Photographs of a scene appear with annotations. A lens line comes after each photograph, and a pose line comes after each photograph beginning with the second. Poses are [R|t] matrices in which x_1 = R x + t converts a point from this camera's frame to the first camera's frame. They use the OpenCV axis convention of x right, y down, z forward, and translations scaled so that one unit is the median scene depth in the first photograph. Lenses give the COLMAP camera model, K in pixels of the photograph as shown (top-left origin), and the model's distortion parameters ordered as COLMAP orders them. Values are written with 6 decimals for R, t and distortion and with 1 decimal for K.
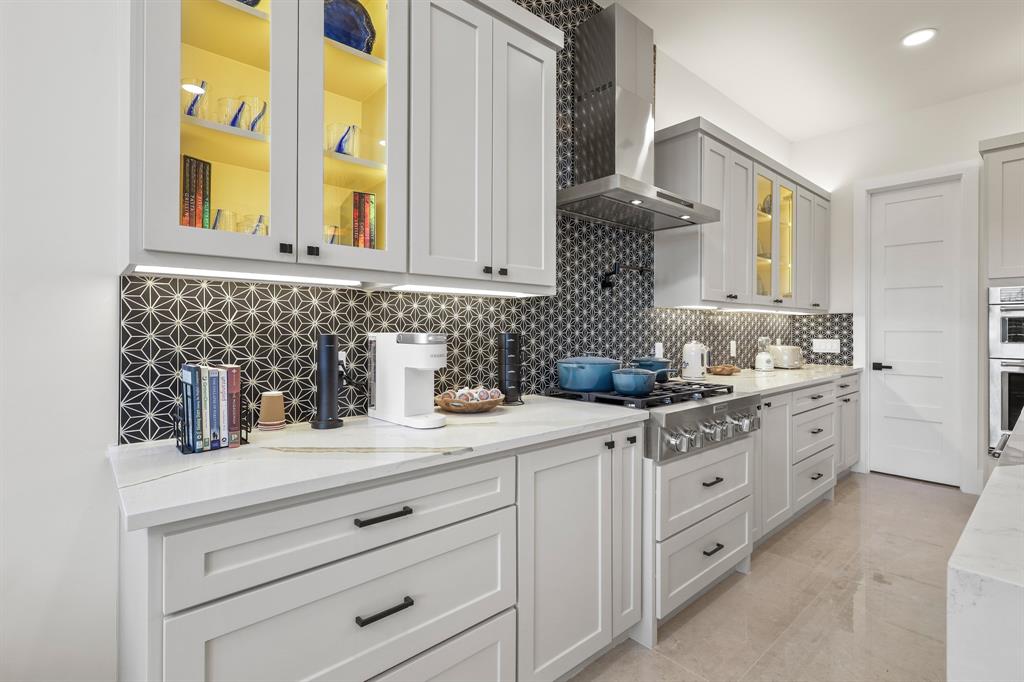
lens RADIAL K [[492.6, 0, 518.6], [0, 492.6, 322.8], [0, 0, 1]] dist [-0.000484, -0.000184]
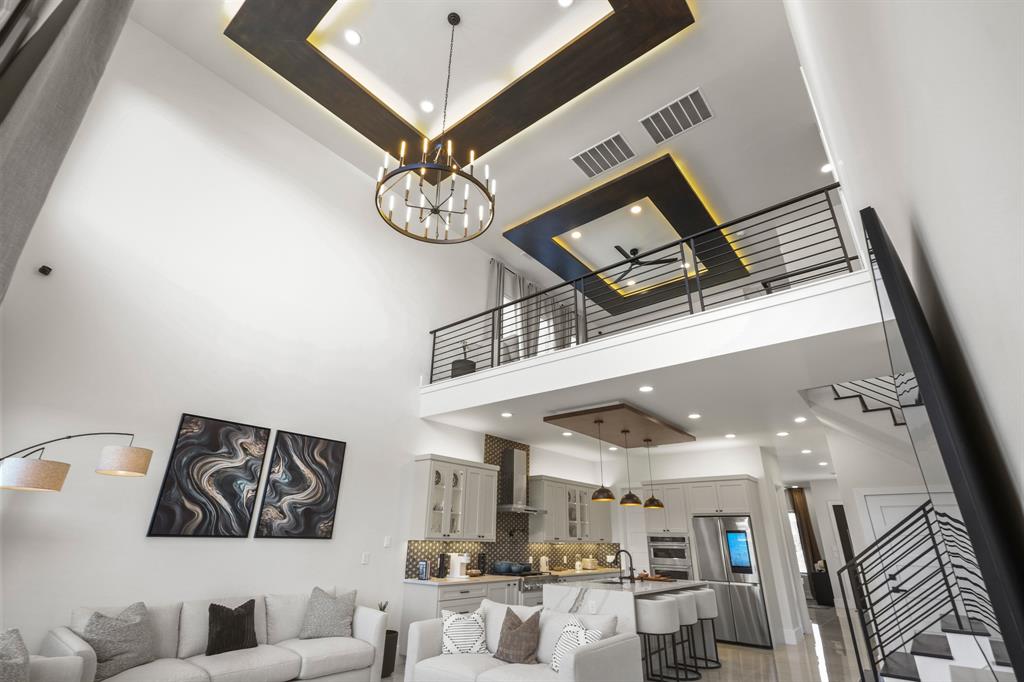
lens RADIAL K [[475.0, 0, 512.0], [0, 475.0, 341.0], [0, 0, 1]] dist [0.000463, 0.000497]
pose [[0.989406, 0.066197, 0.129206, -0.269558], [-0.012674, 0.925979, -0.377363, -0.081551], [-0.144622, 0.371727, 0.917008, -2.111388]]
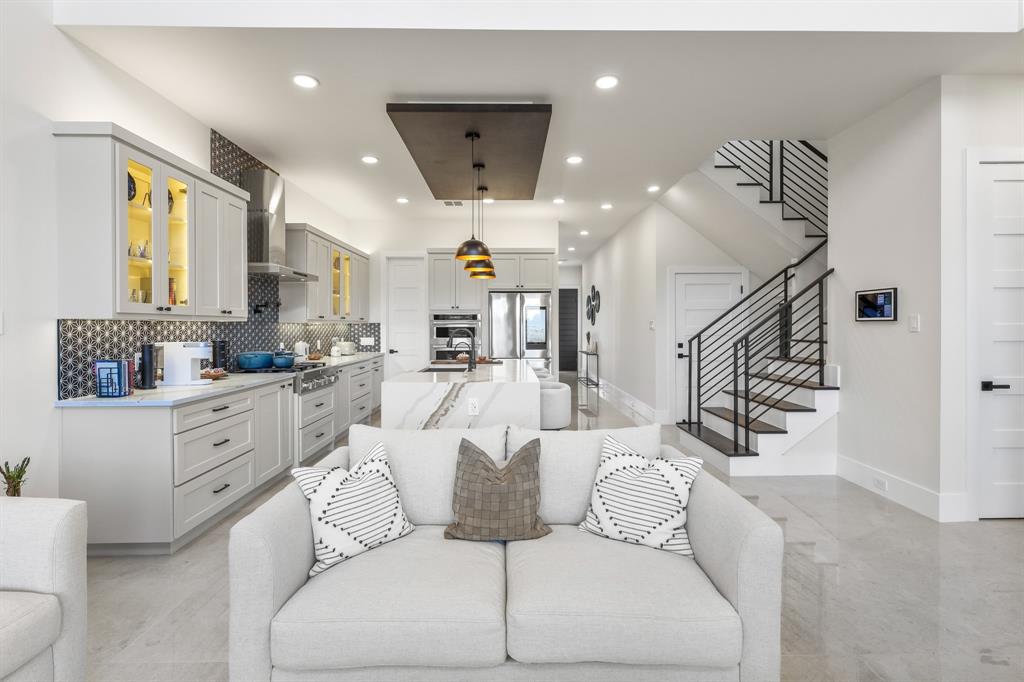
lens RADIAL K [[480.4, 0, 512.9], [0, 480.4, 329.7], [0, 0, 1]] dist [0.005108, 0.000472]
pose [[0.664279, -0.013445, 0.747364, -0.532522], [-0.000629, 0.999828, 0.018546, -0.045572], [-0.747484, -0.012790, 0.664156, -0.899854]]
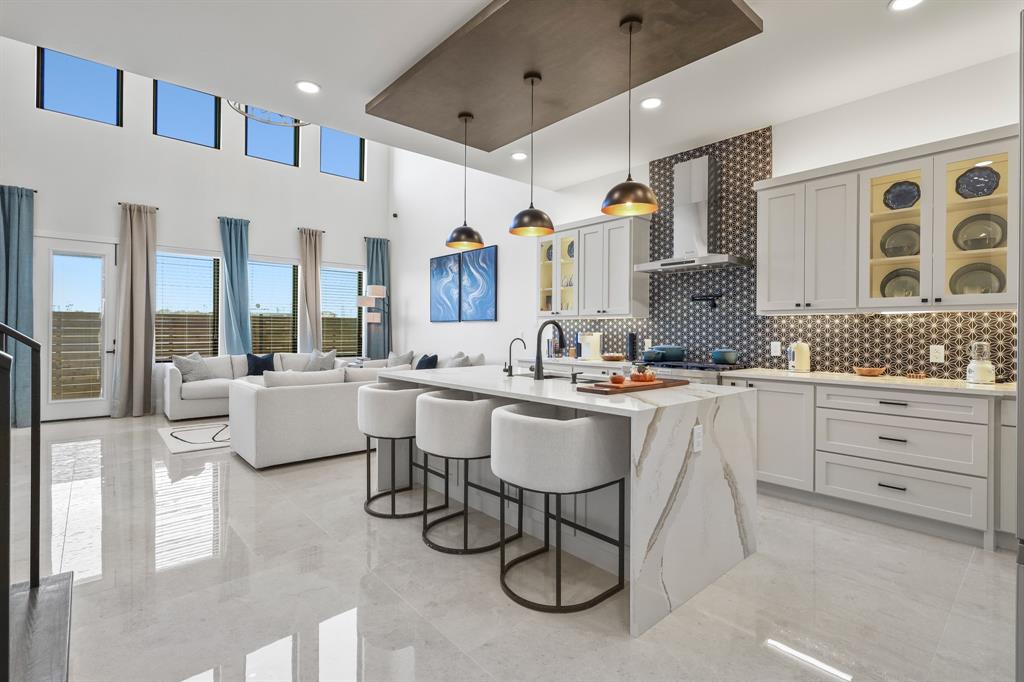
lens RADIAL K [[480.4, 0, 512.9], [0, 480.4, 329.7], [0, 0, 1]] dist [0.005108, 0.000472]
pose [[-0.018752, -0.010480, -0.999769, 1.909209], [0.003614, 0.999938, -0.010550, 0.021857], [0.999818, -0.003811, -0.018713, 0.354586]]
